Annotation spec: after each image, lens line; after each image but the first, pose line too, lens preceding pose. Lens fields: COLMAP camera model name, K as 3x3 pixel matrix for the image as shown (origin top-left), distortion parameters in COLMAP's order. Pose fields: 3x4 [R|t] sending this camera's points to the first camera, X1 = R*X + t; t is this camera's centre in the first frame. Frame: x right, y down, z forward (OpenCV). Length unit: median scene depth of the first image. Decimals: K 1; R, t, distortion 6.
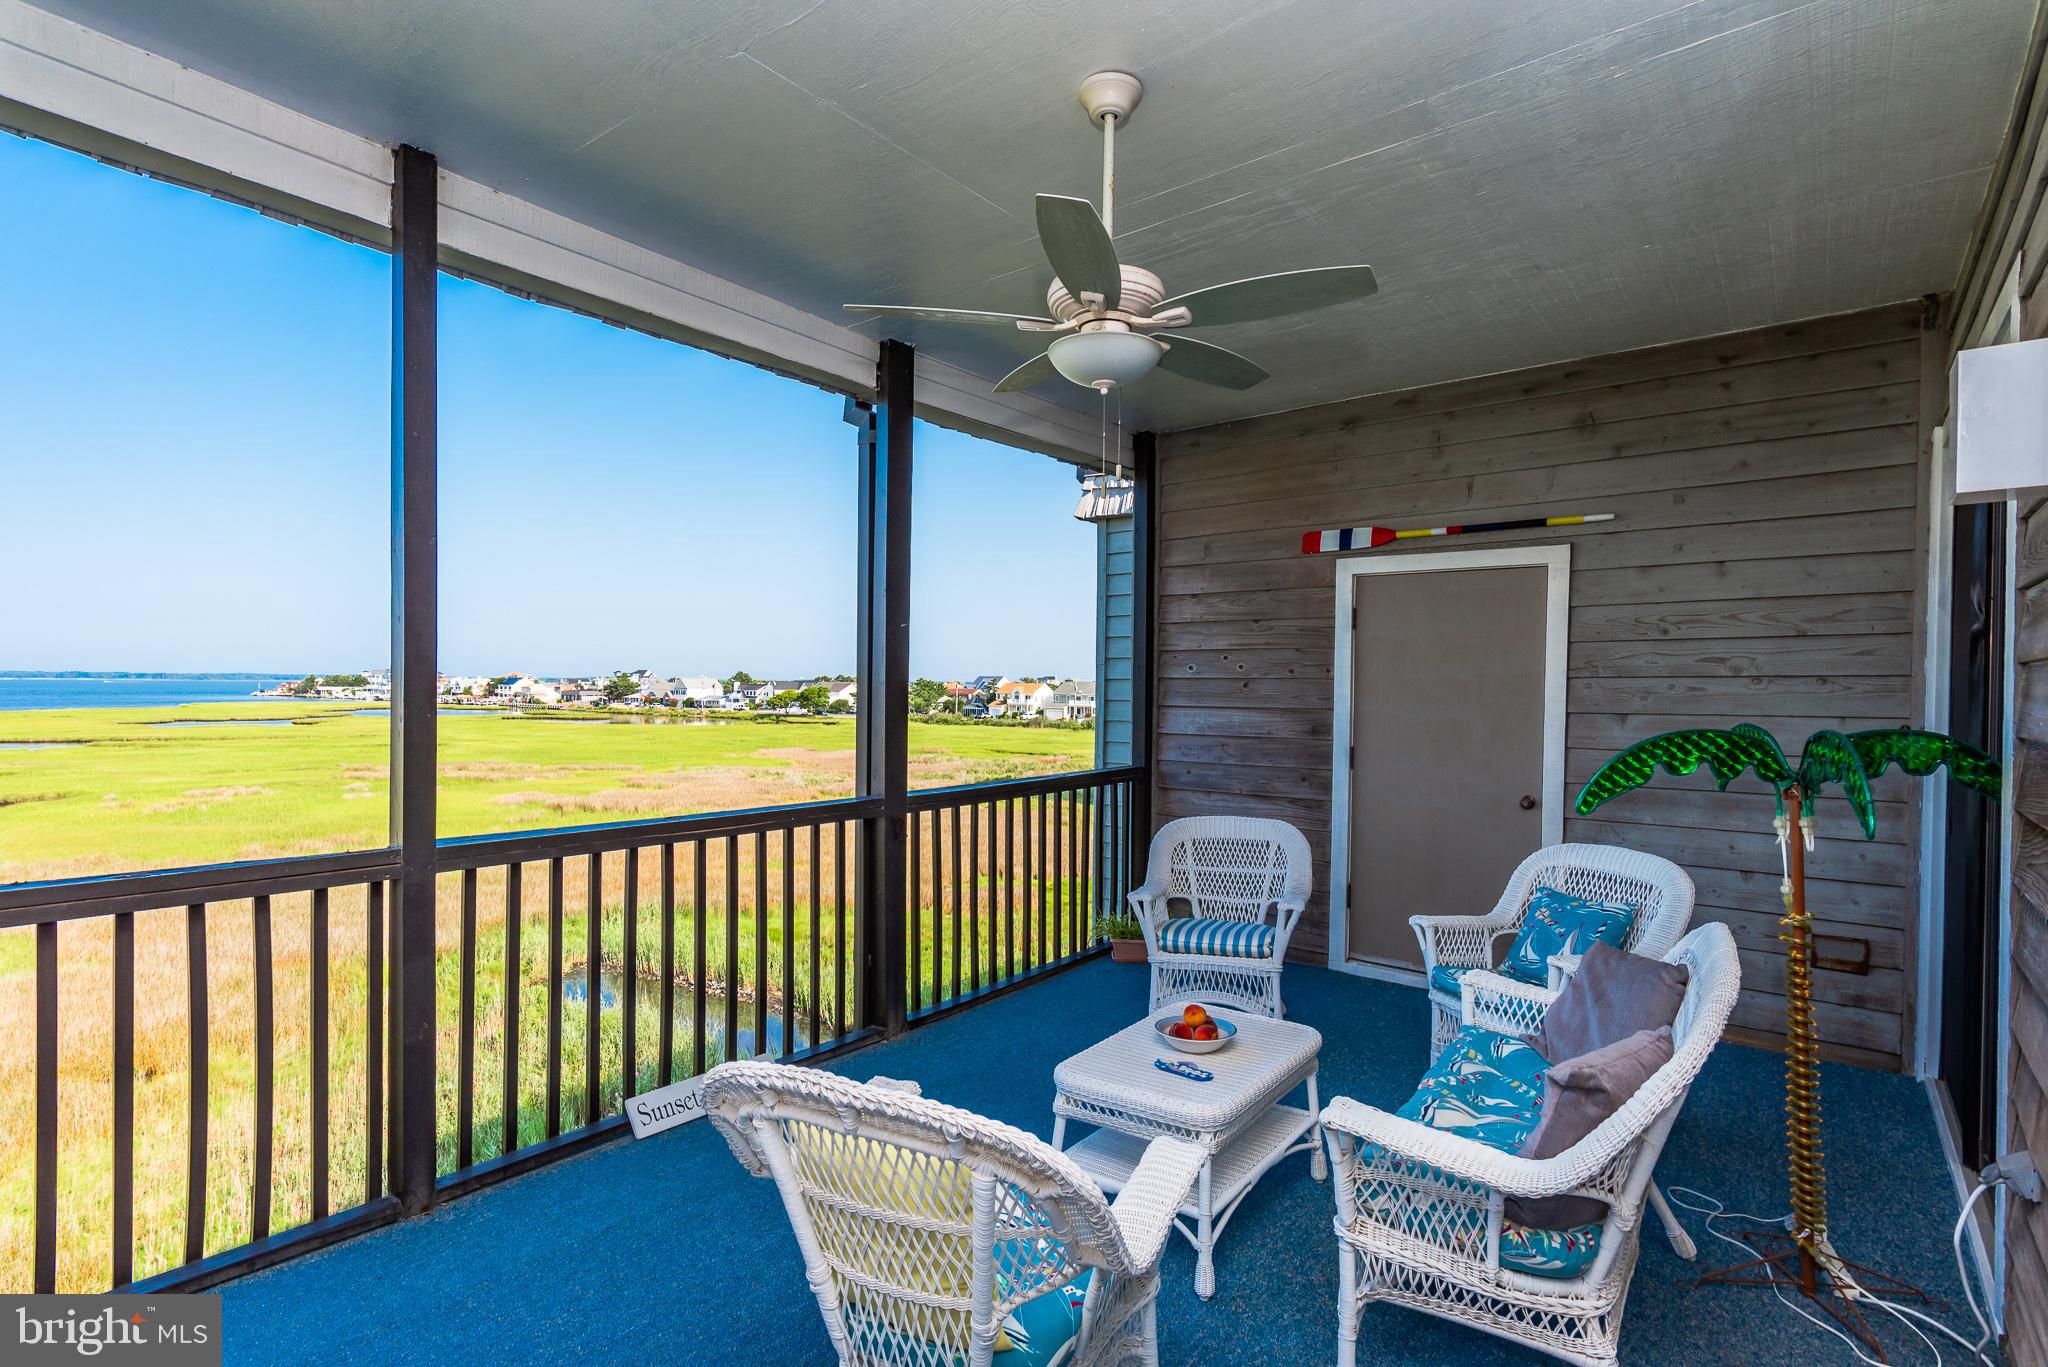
lens RADIAL K [[1009.8, 0, 1020.9], [0, 1009.8, 691.2], [0, 0, 1]] dist [0.003198, -0.000726]
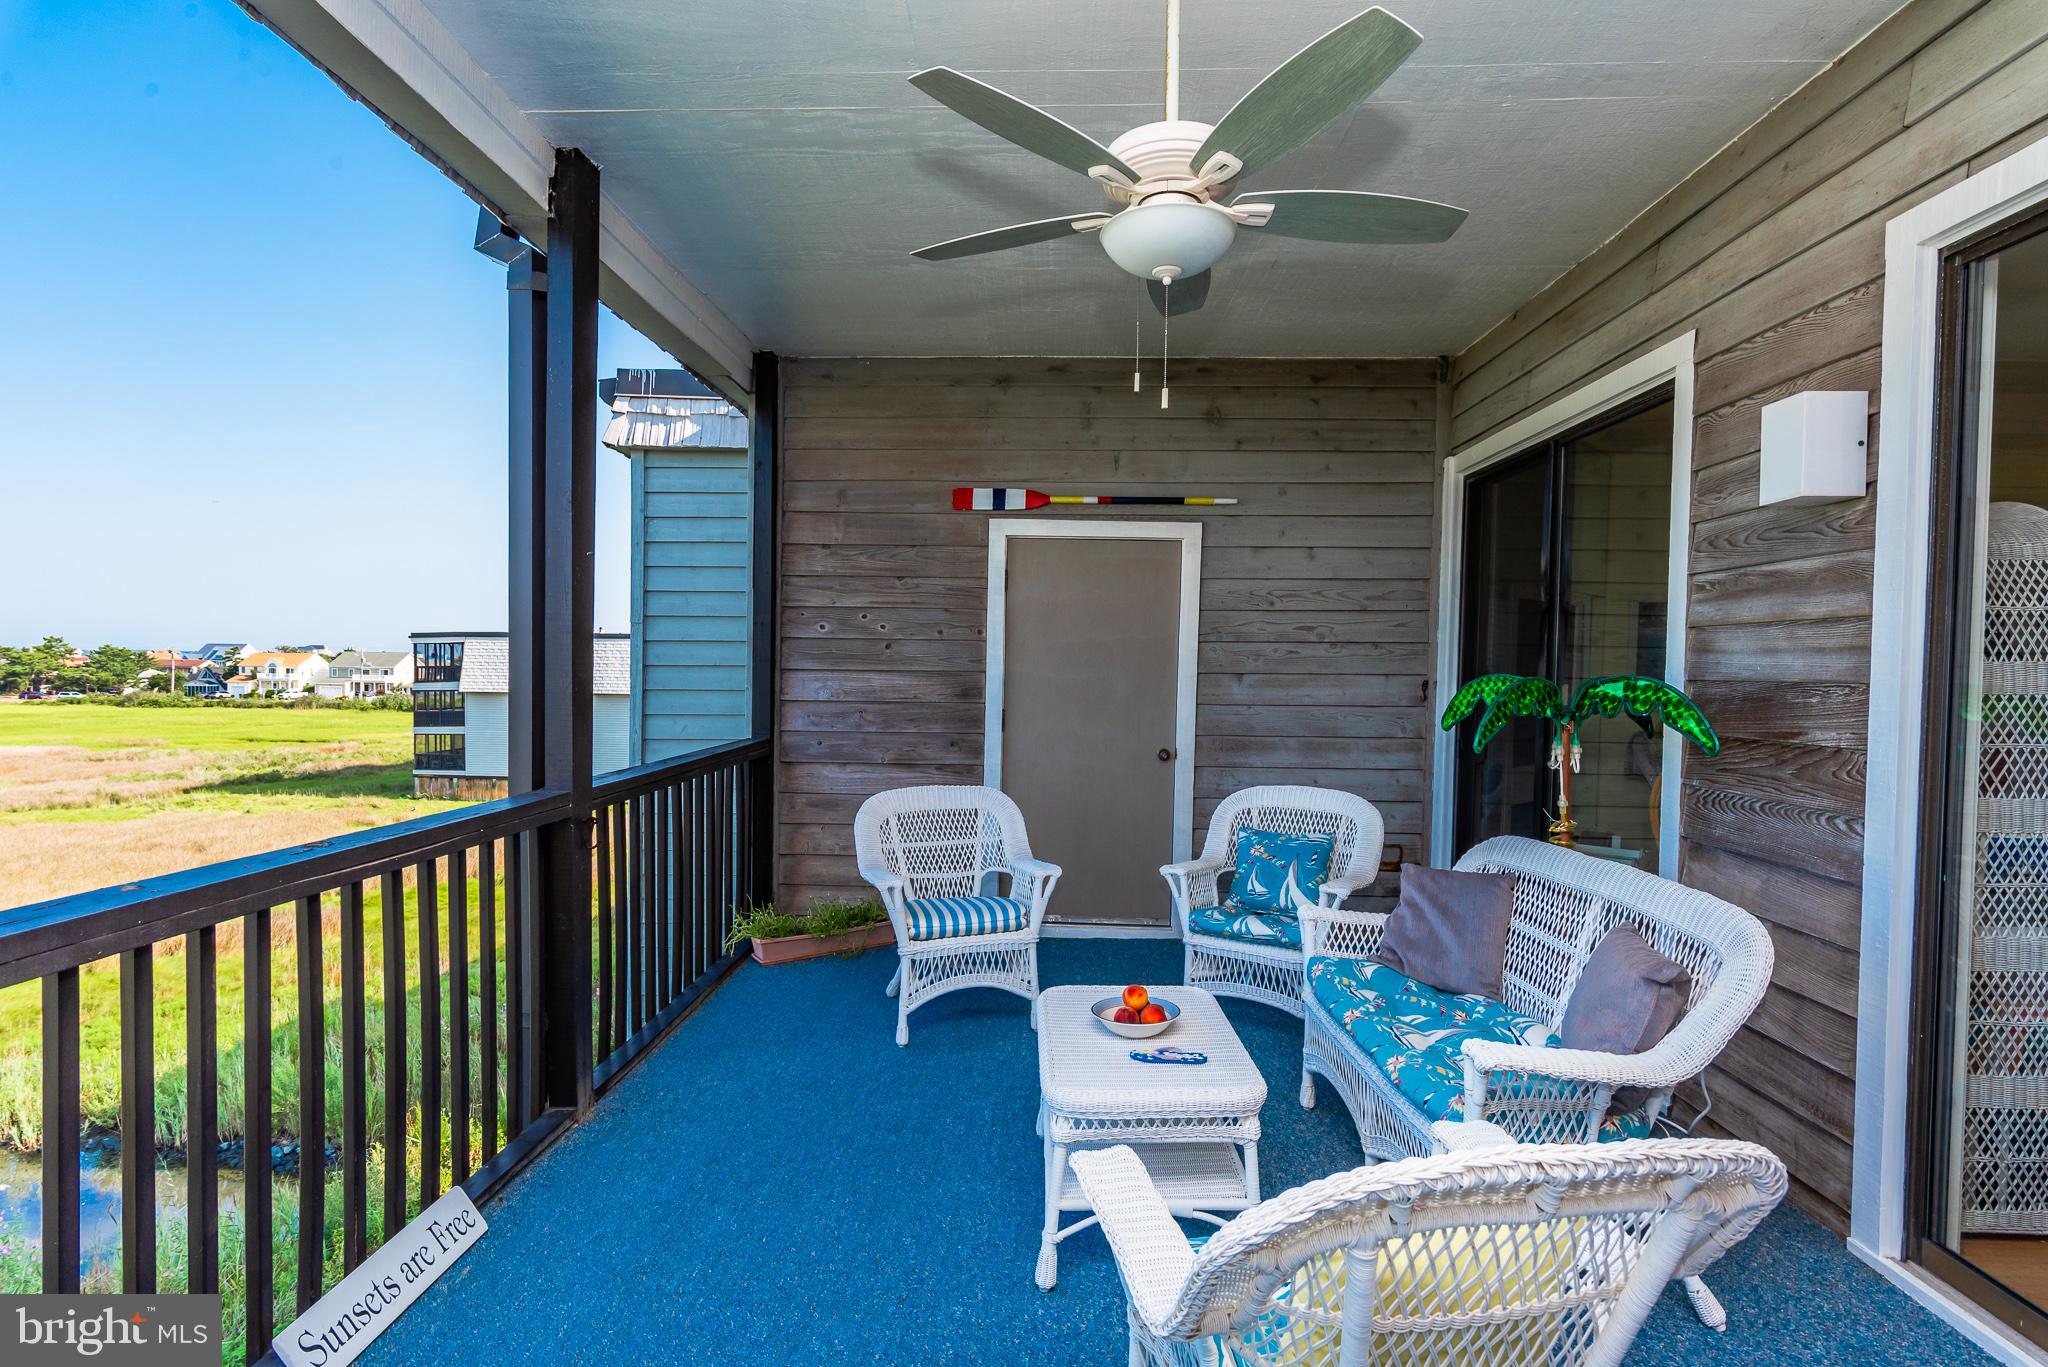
lens RADIAL K [[1018.0, 0, 1013.6], [0, 1018.0, 690.1], [0, 0, 1]] dist [0.003778, 0.000098]
pose [[0.797218, -0.011484, 0.603582, -0.276744], [-0.002947, 0.999733, 0.022913, 0.013706], [-0.603684, -0.020046, 0.796972, 0.200179]]
